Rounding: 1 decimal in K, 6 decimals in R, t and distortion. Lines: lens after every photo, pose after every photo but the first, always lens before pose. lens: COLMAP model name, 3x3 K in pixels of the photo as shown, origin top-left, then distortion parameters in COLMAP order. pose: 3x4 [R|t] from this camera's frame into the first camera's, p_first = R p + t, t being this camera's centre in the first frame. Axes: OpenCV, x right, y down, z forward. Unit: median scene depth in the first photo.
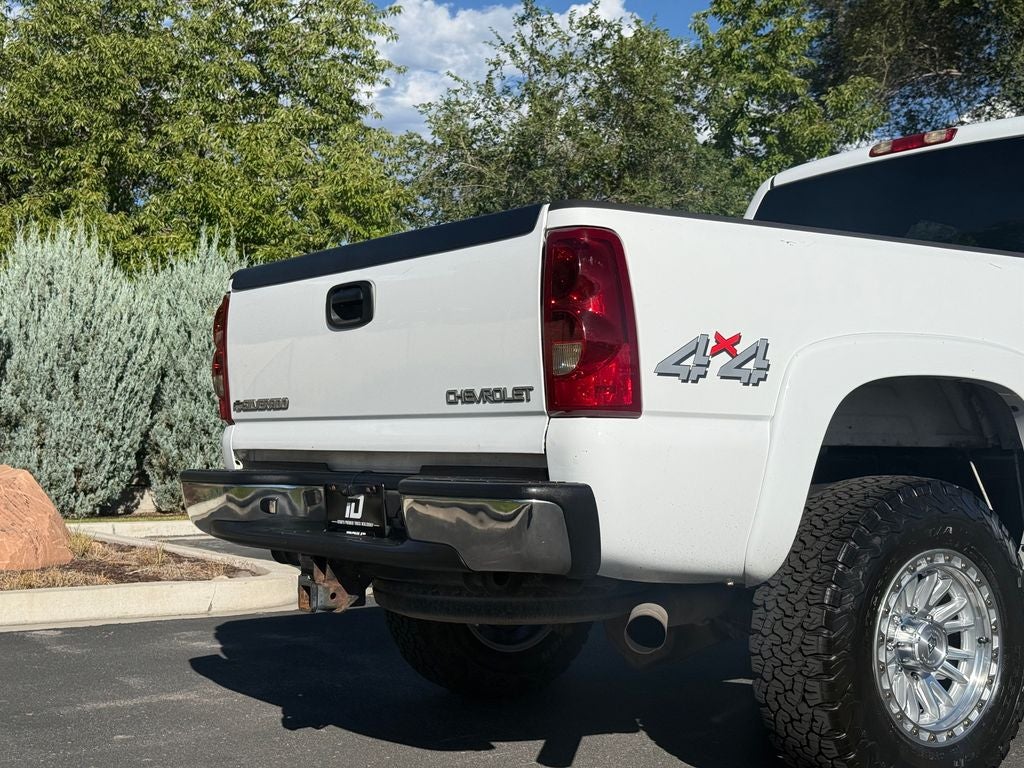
lens RADIAL K [[1414.7, 0, 503.9], [0, 1414.7, 377.6], [0, 0, 1]] dist [0.103393, 0.000000]
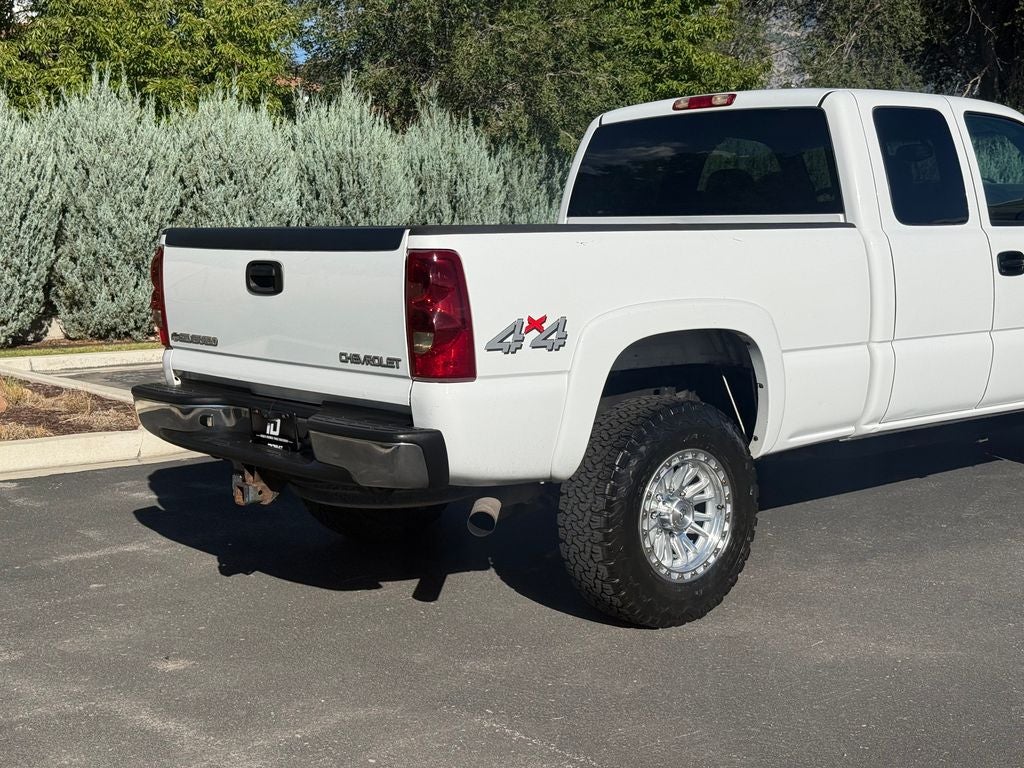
lens RADIAL K [[1314.2, 0, 521.3], [0, 1314.2, 387.1], [0, 0, 1]] dist [0.071815, 0.000000]
pose [[0.995224, -0.020928, 0.095352, 0.010566], [0.007293, 0.989960, 0.141158, -0.111128], [-0.097348, -0.139788, 0.985384, -0.237804]]
